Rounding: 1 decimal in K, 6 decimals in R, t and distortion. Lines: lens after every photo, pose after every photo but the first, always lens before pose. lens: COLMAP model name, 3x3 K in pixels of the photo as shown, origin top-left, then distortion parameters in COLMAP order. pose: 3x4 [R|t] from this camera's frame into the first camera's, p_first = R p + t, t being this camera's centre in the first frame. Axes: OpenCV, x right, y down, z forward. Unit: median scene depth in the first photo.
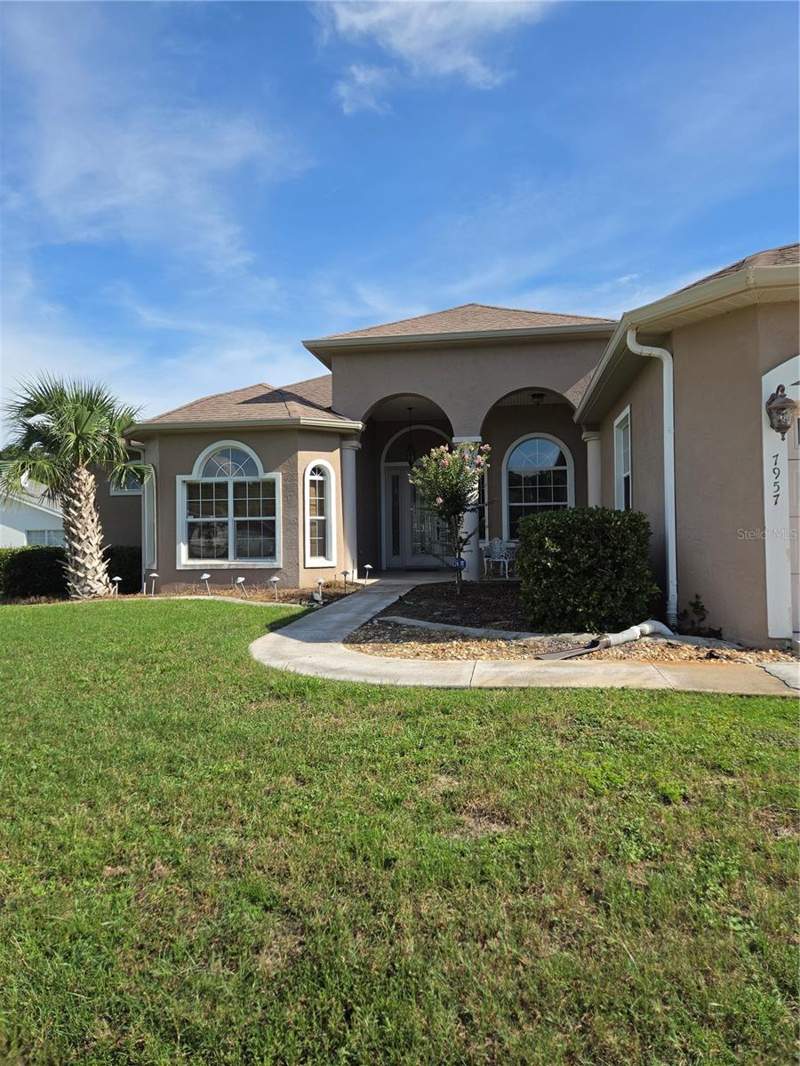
lens RADIAL K [[734.7, 0, 400.0], [0, 734.7, 533.0], [0, 0, 1]] dist [0.059236, -0.059232]
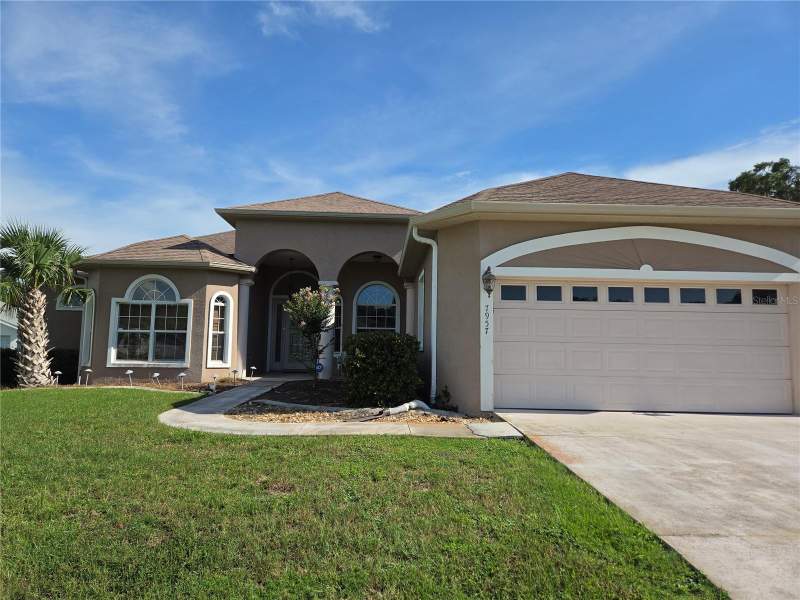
lens RADIAL K [[551.4, 0, 400.0], [0, 551.4, 300.0], [0, 0, 1]] dist [0.059236, -0.059232]
pose [[0.981201, 0.047718, 0.186996, 0.029497], [-0.031047, 0.995359, -0.091087, 0.003788], [-0.190474, 0.083569, 0.978129, -0.118167]]
